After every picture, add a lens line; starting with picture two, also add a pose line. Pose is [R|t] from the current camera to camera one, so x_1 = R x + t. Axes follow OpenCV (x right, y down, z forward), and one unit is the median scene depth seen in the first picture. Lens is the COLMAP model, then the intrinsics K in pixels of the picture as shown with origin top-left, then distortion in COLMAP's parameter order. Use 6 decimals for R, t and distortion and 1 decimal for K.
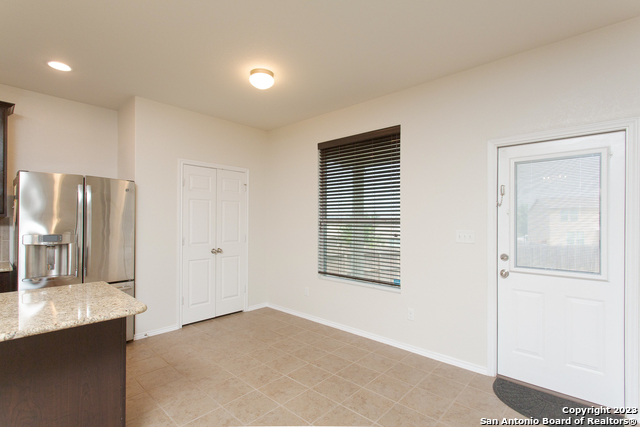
lens RADIAL K [[303.6, 0, 316.6], [0, 303.6, 220.8], [0, 0, 1]] dist [0.001688, 0.000587]
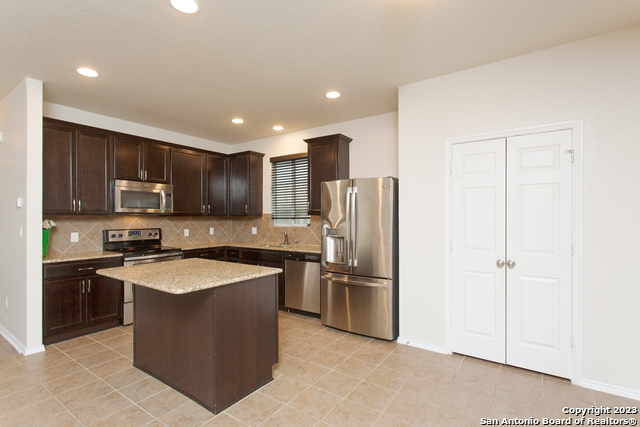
lens RADIAL K [[308.0, 0, 323.5], [0, 308.0, 217.4], [0, 0, 1]] dist [0.001233, 0.000774]
pose [[0.138945, -0.004032, -0.990292, 0.375418], [0.004024, 0.999986, -0.003507, 0.001873], [0.990292, -0.003498, 0.138959, 0.722604]]
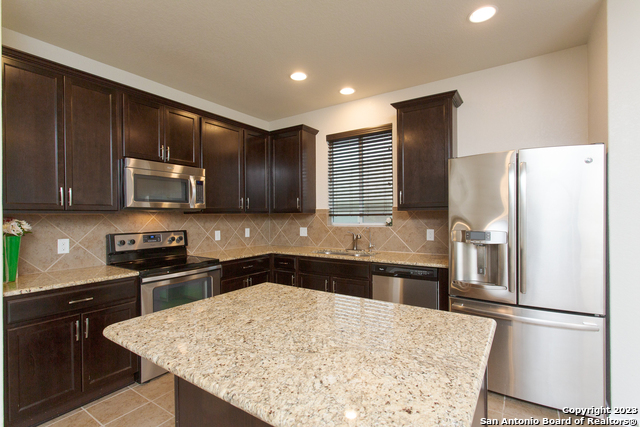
lens RADIAL K [[301.1, 0, 318.4], [0, 301.1, 215.0], [0, 0, 1]] dist [0.000552, 0.000442]
pose [[0.148205, -0.004597, -0.988946, -0.140164], [0.010702, 0.999938, -0.003044, 0.001238], [0.988899, -0.010132, 0.148245, 0.431696]]
